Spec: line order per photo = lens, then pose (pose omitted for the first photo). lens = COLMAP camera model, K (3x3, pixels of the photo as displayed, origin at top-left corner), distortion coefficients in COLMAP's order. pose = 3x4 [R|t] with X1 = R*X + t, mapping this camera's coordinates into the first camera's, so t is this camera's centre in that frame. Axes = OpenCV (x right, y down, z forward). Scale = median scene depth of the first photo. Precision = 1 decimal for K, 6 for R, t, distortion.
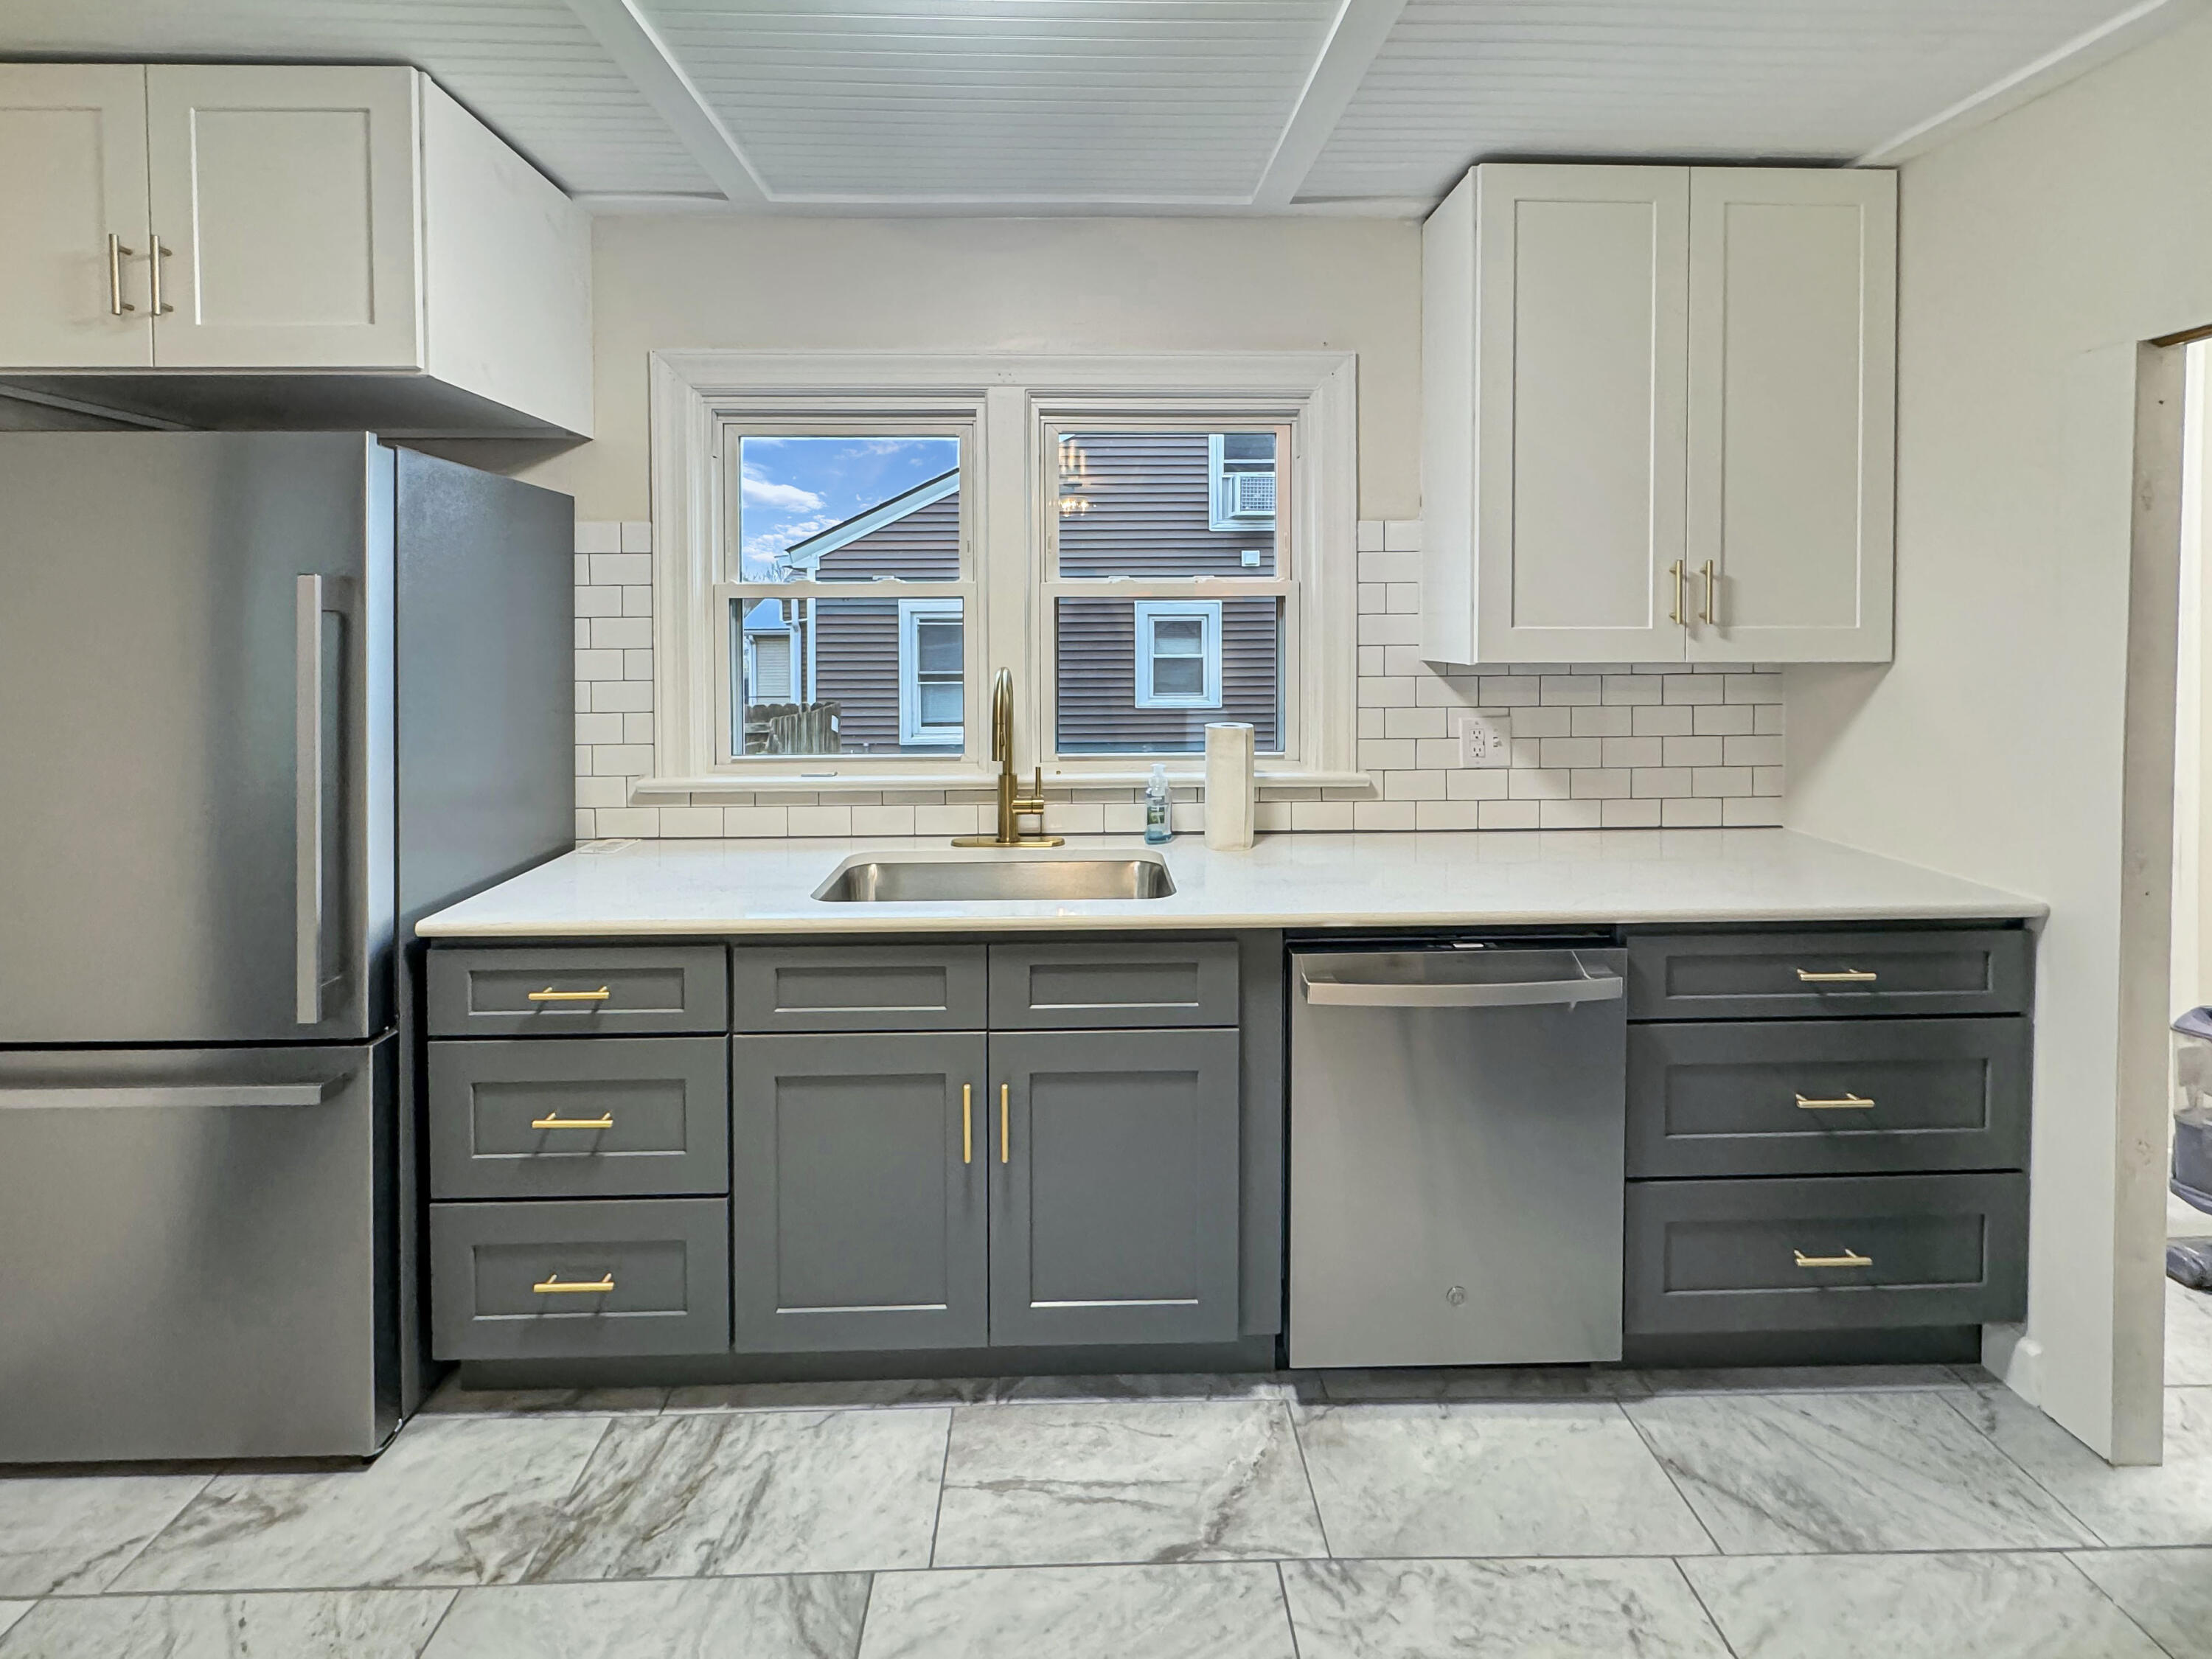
lens RADIAL K [[965.0, 0, 1068.9], [0, 965.0, 645.5], [0, 0, 1]] dist [-0.000518, -0.000216]
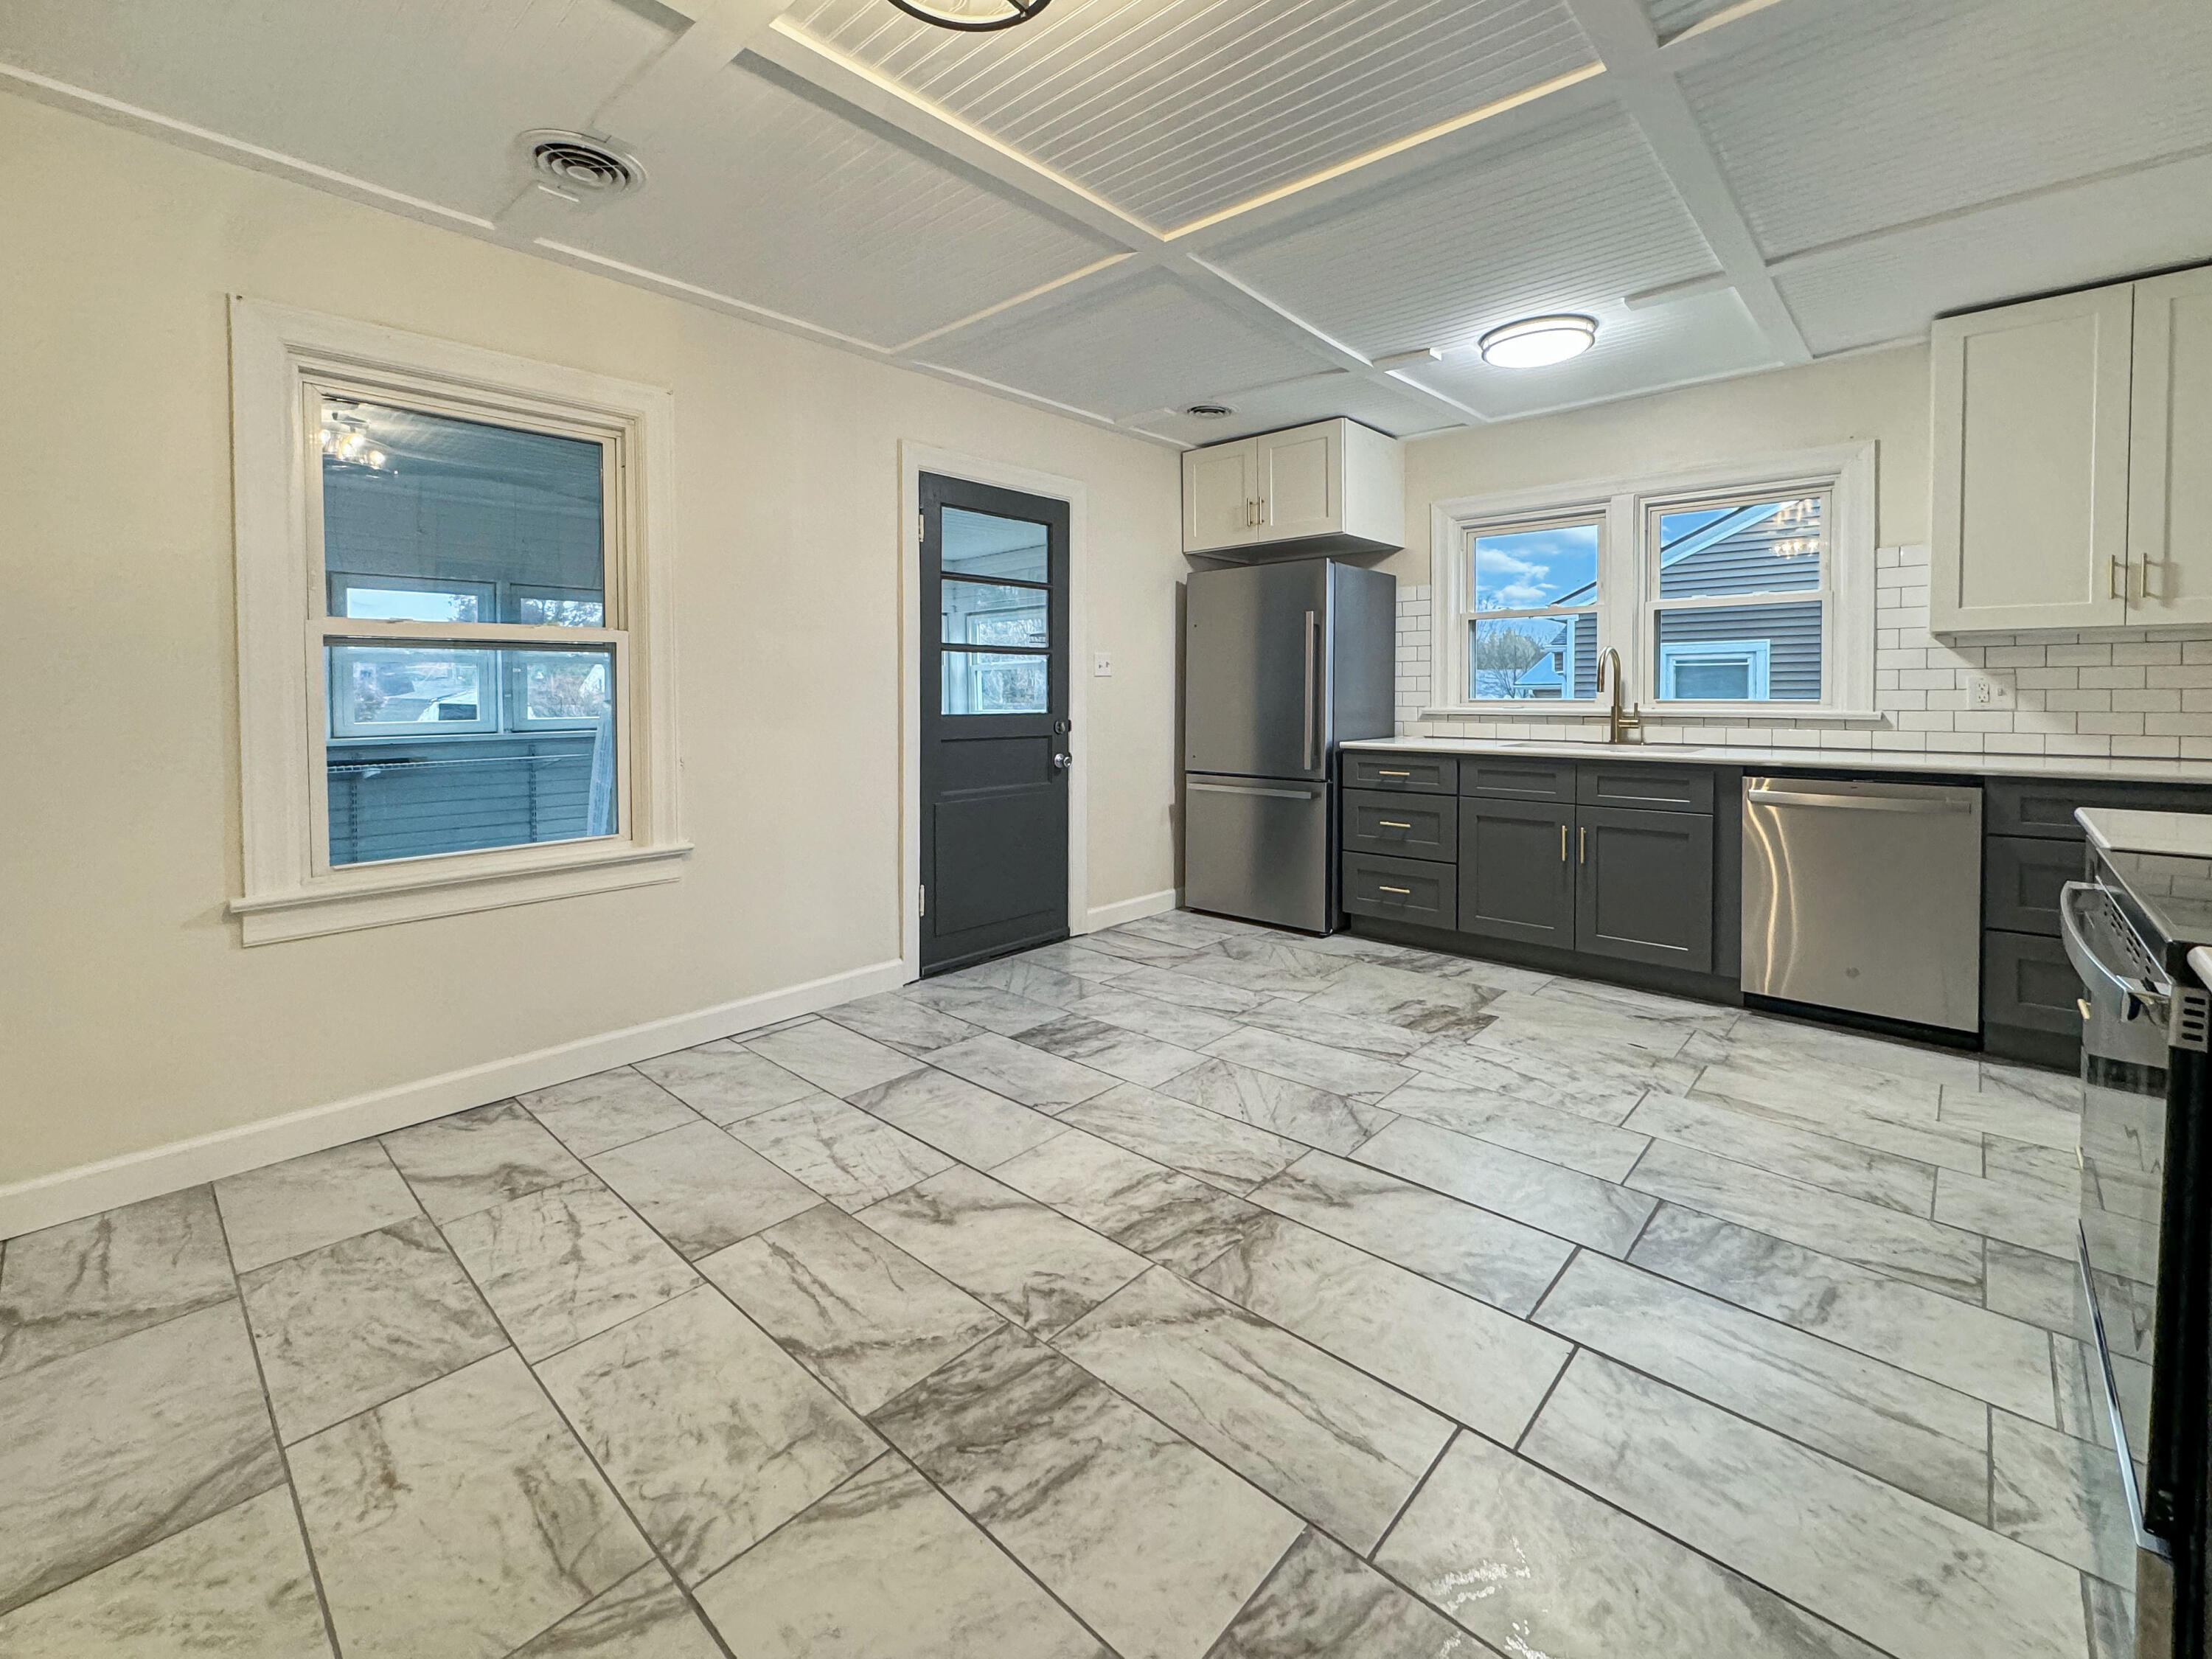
lens RADIAL K [[888.2, 0, 1098.8], [0, 888.2, 682.8], [0, 0, 1]] dist [-0.001626, -0.000221]
pose [[0.710575, 0.000179, -0.703622, 0.480189], [-0.017986, 0.999678, -0.017910, 0.154317], [0.703392, 0.025382, 0.710349, -1.017045]]
